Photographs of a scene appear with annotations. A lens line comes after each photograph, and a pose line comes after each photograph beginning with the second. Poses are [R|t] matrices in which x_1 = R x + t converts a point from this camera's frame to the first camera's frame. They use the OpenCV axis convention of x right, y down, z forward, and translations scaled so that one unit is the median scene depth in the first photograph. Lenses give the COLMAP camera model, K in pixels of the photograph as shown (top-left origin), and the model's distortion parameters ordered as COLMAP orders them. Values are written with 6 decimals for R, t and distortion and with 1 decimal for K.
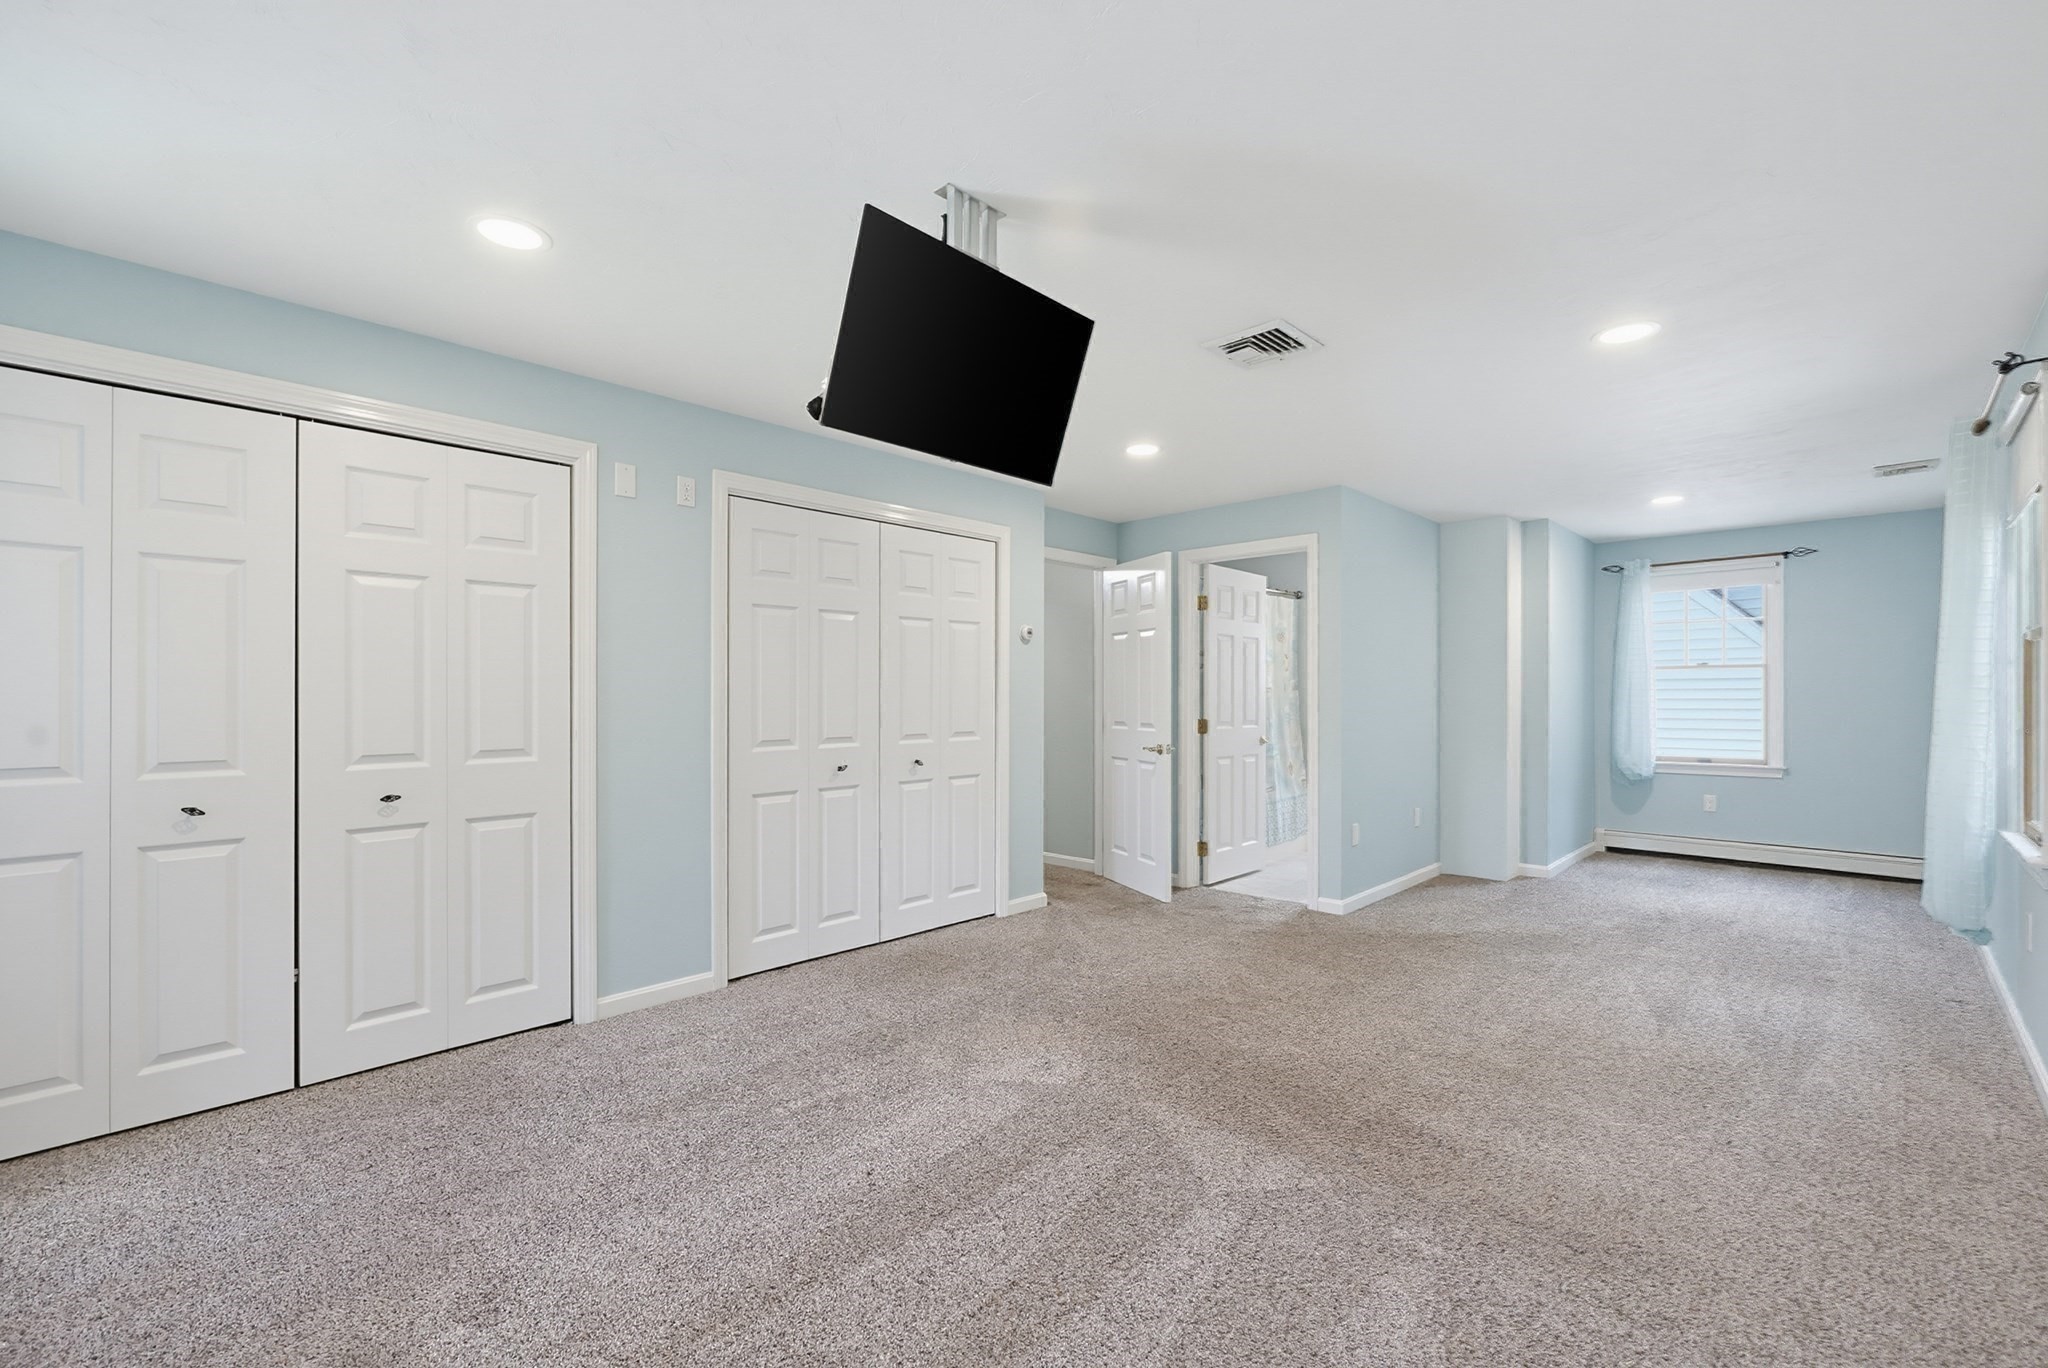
lens RADIAL K [[875.2, 0, 1024.0], [0, 875.2, 684.0], [0, 0, 1]] dist [0.000503, 0.000538]
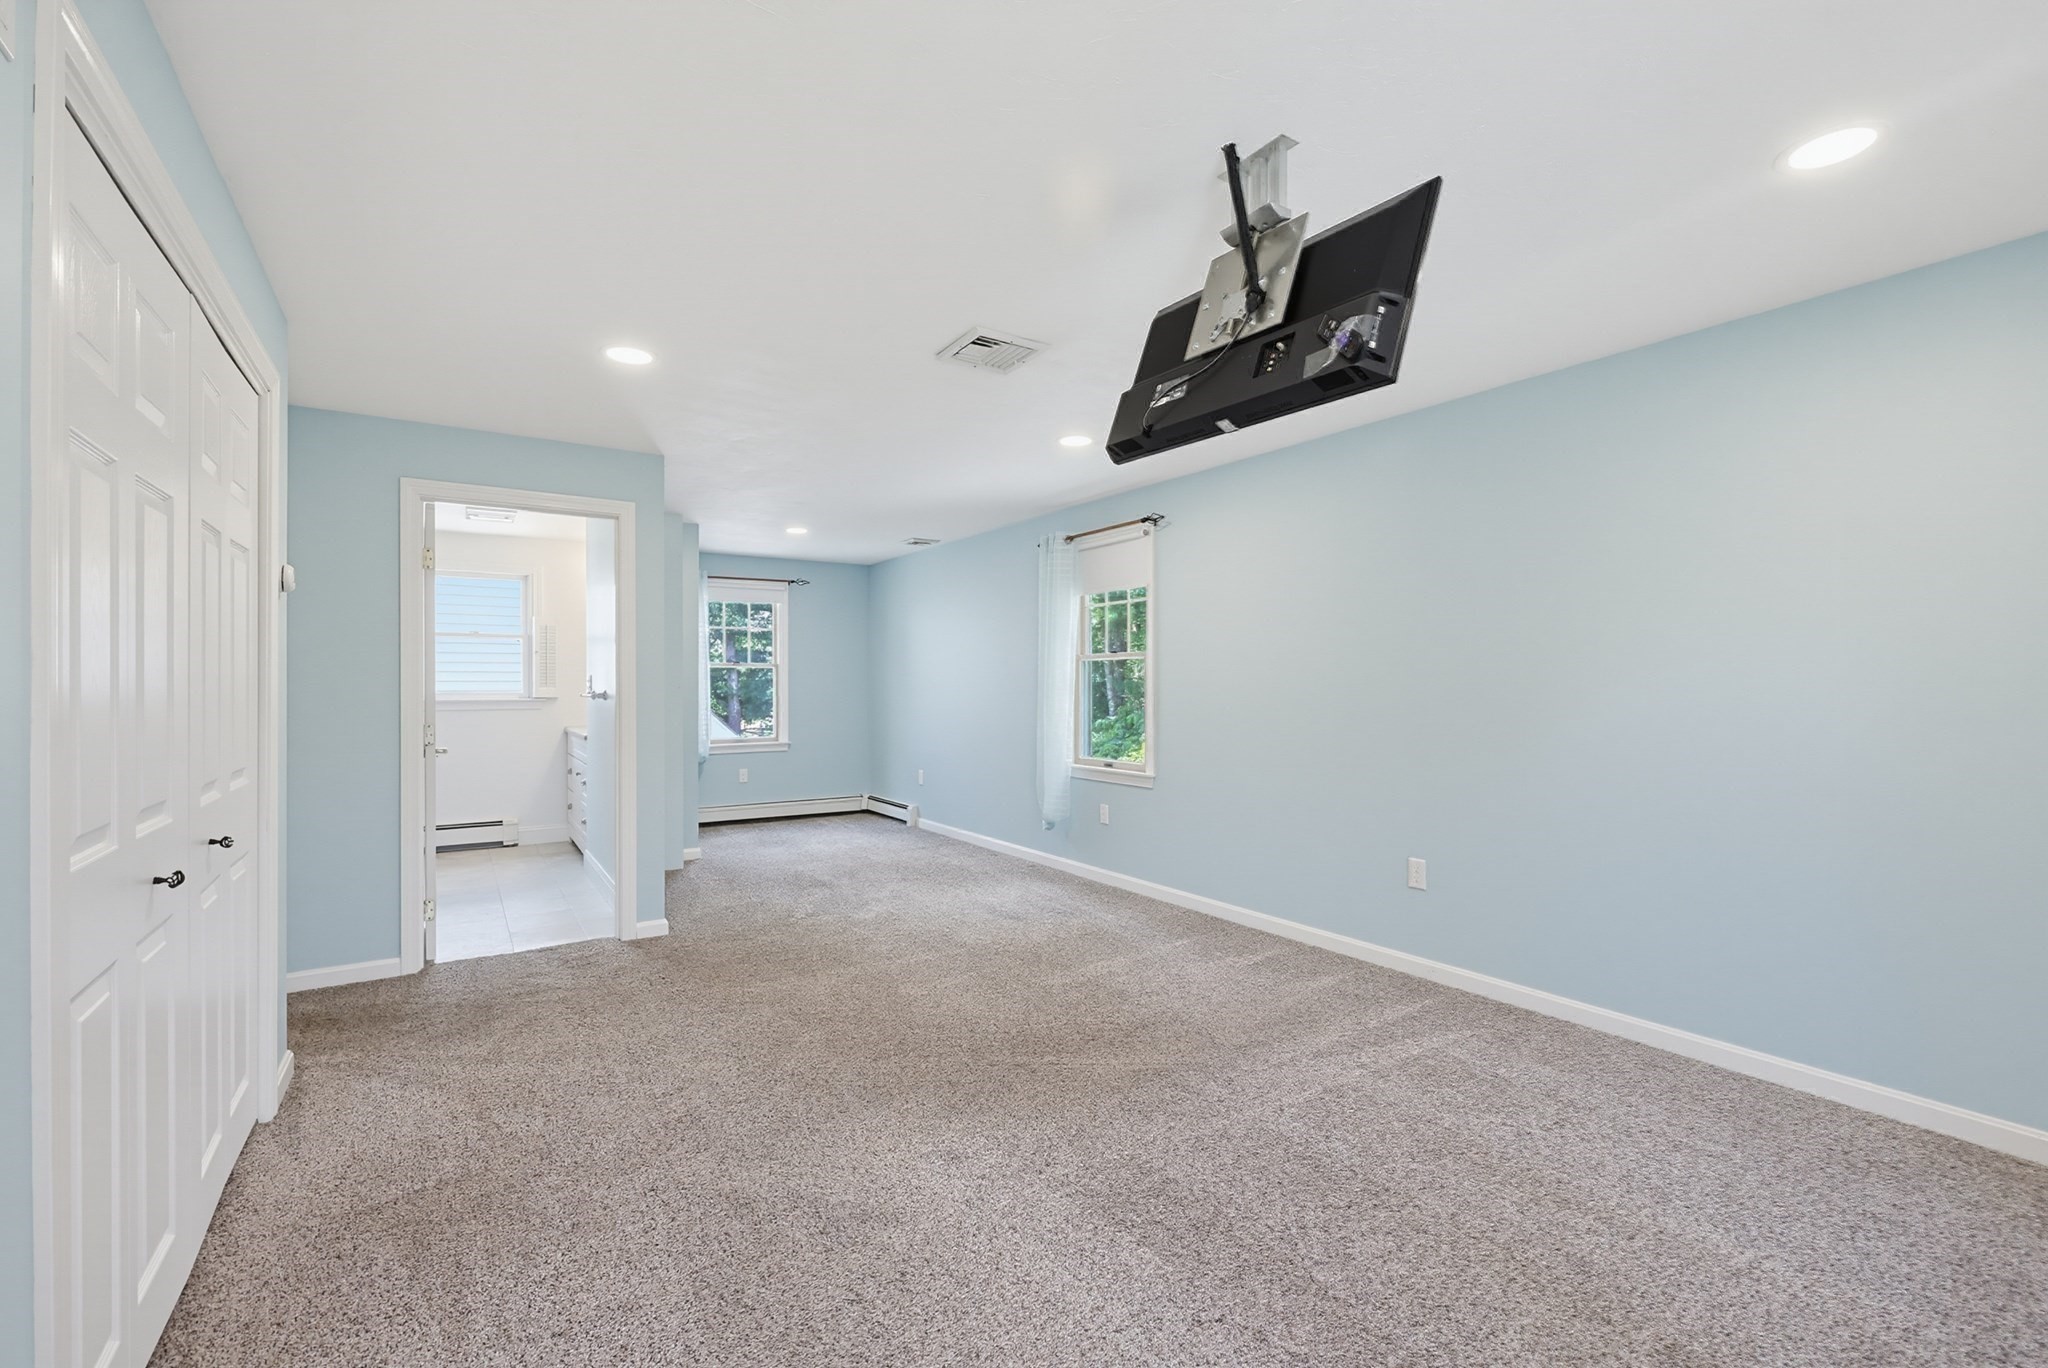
lens RADIAL K [[875.2, 0, 1024.0], [0, 875.2, 684.0], [0, 0, 1]] dist [0.000503, 0.000538]
pose [[0.234465, -0.000938, 0.972124, -0.419387], [-0.009679, 0.999948, 0.003300, -0.001500], [-0.972076, -0.010182, 0.234443, 0.422681]]
